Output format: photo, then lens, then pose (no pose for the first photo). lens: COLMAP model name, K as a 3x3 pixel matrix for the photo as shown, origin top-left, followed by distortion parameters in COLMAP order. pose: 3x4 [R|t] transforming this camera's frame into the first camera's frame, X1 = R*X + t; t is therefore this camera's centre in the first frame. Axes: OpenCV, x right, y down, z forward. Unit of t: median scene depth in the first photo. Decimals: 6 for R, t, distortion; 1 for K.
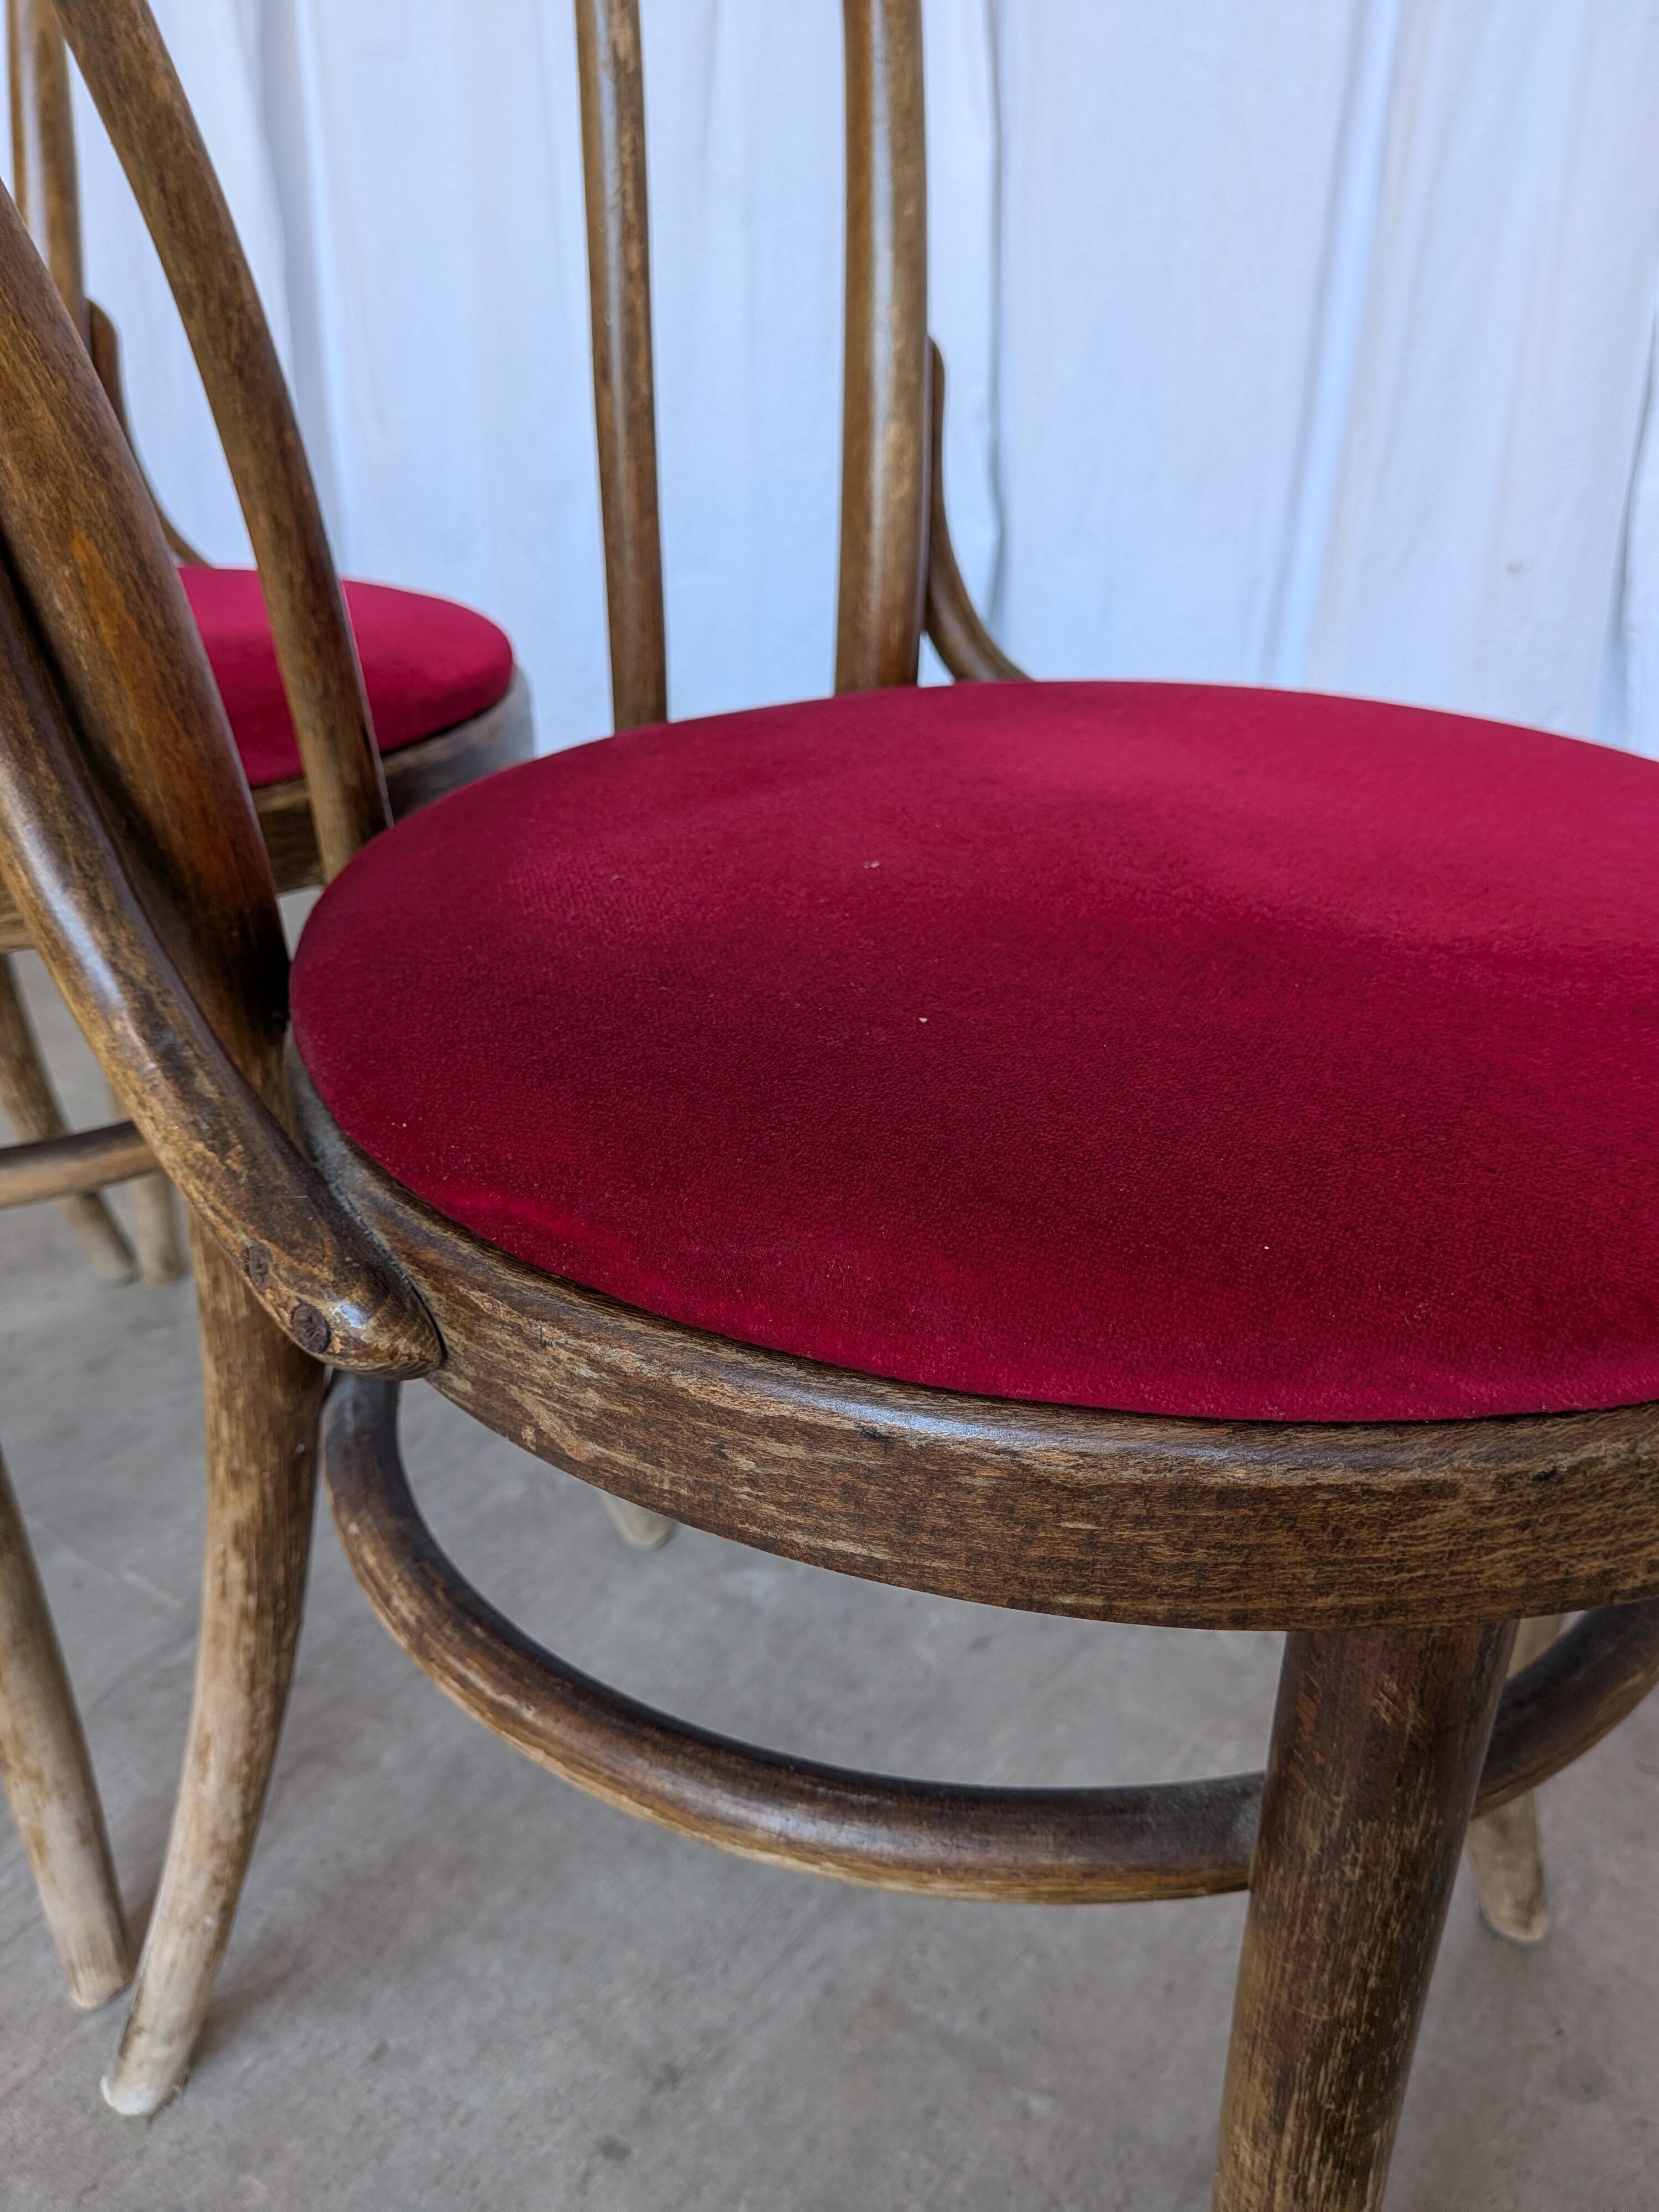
lens RADIAL K [[1638.0, 0, 866.7], [0, 1638.0, 1130.3], [0, 0, 1]] dist [0.026086, -0.066777]
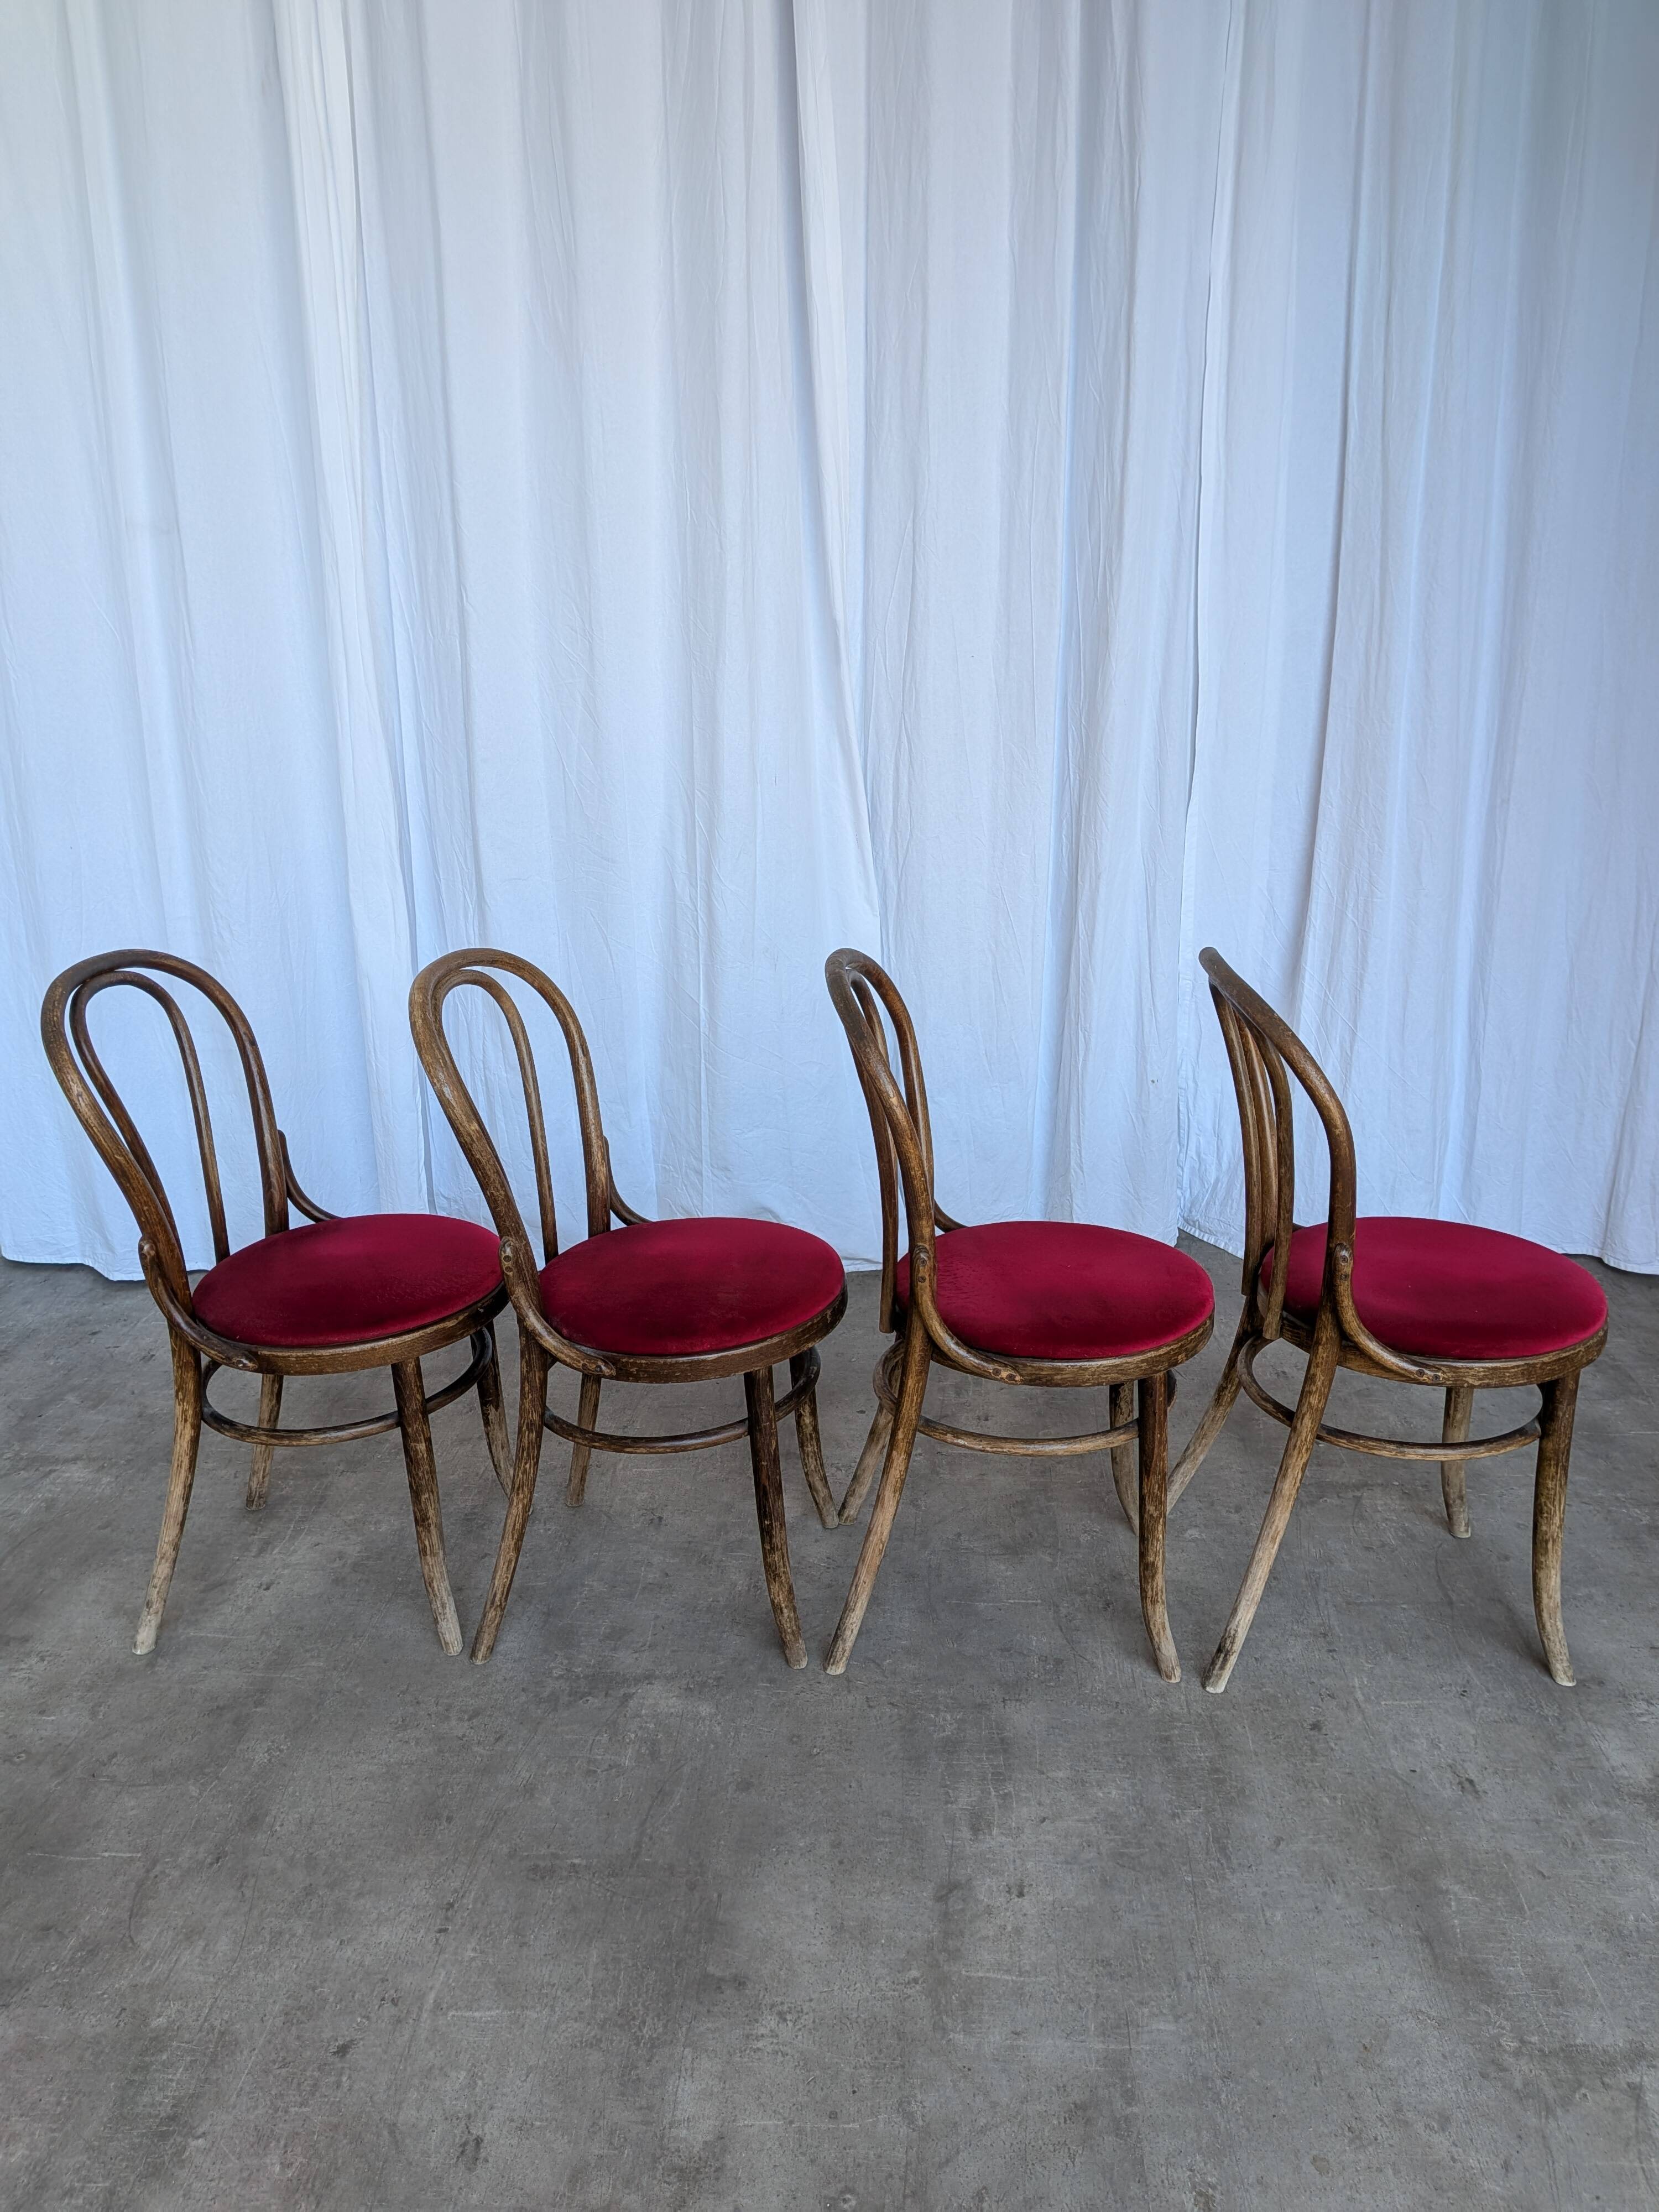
lens RADIAL K [[1627.8, 0, 816.5], [0, 1627.8, 1105.6], [0, 0, 1]] dist [0.055517, -0.111719]
pose [[0.866629, -0.174556, 0.467422, -2.839777], [0.253508, 0.960925, -0.111166, -0.436181], [-0.429753, 0.214835, 0.877017, -2.077501]]
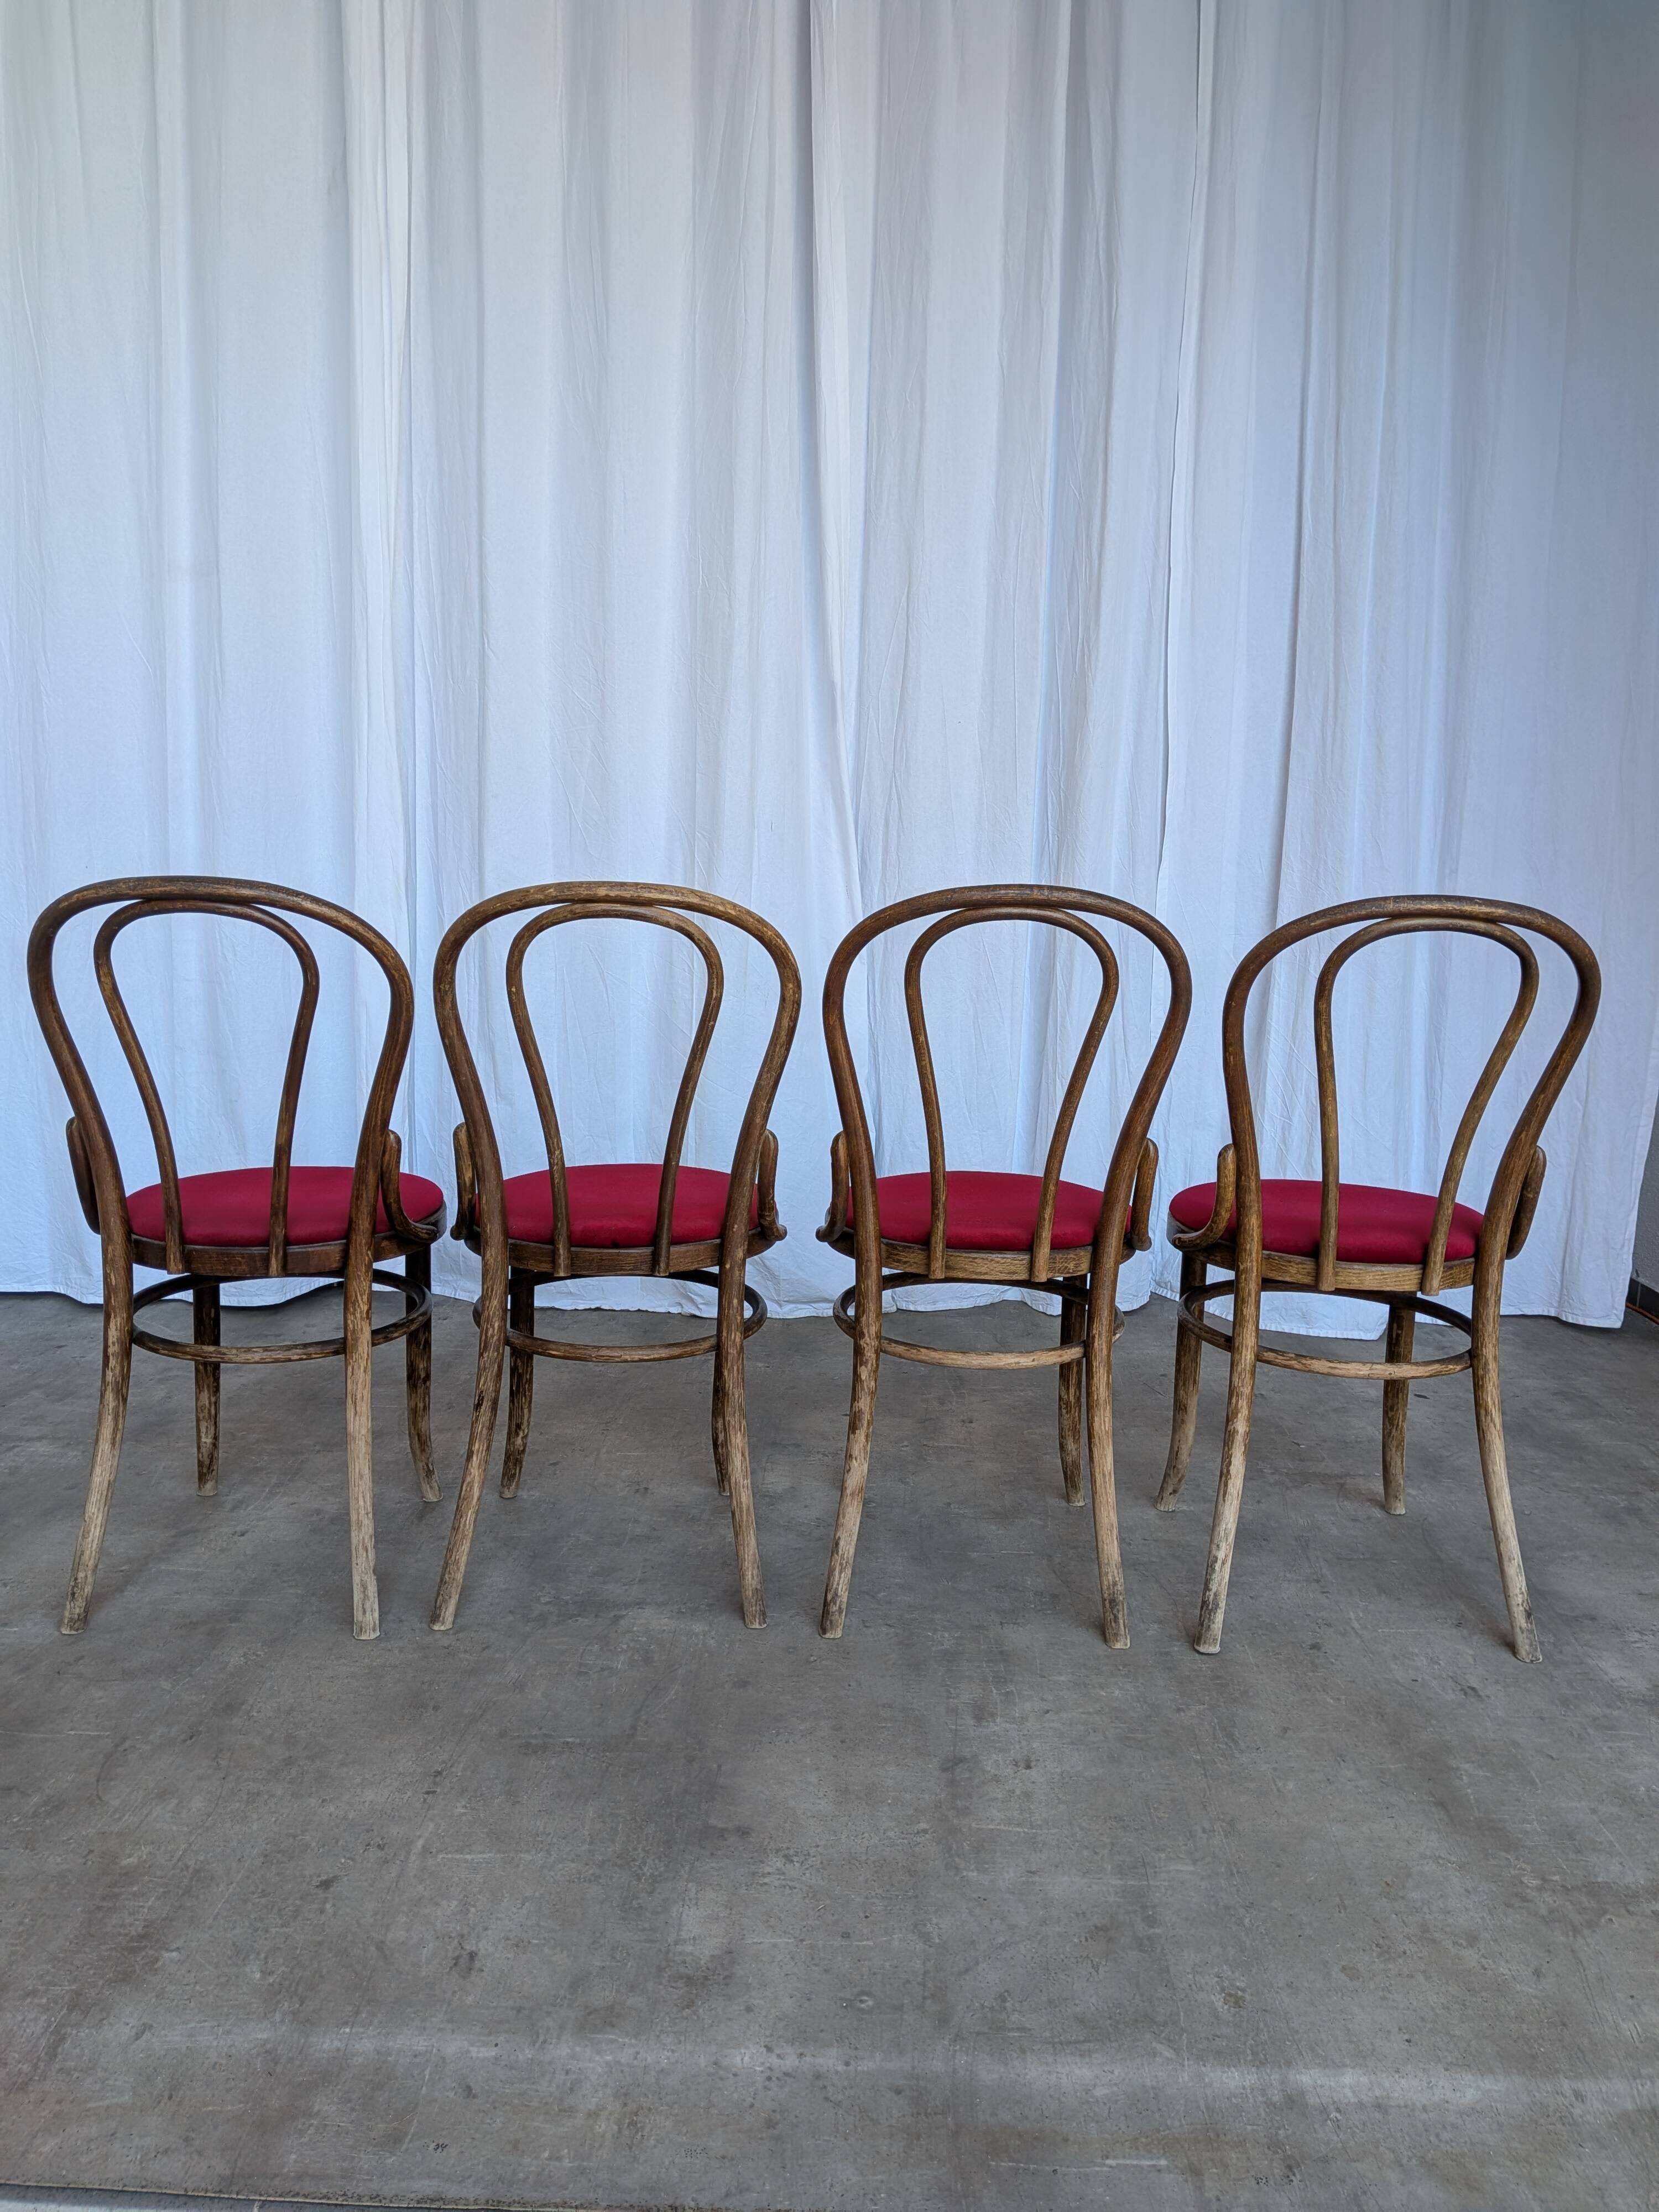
lens RADIAL K [[1627.8, 0, 834.9], [0, 1627.8, 1098.9], [0, 0, 1]] dist [0.055517, -0.111719]
pose [[0.846781, -0.073524, 0.526836, -3.134674], [0.237137, 0.938719, -0.250144, 0.286979], [-0.476160, 0.336750, 0.812325, -1.907296]]
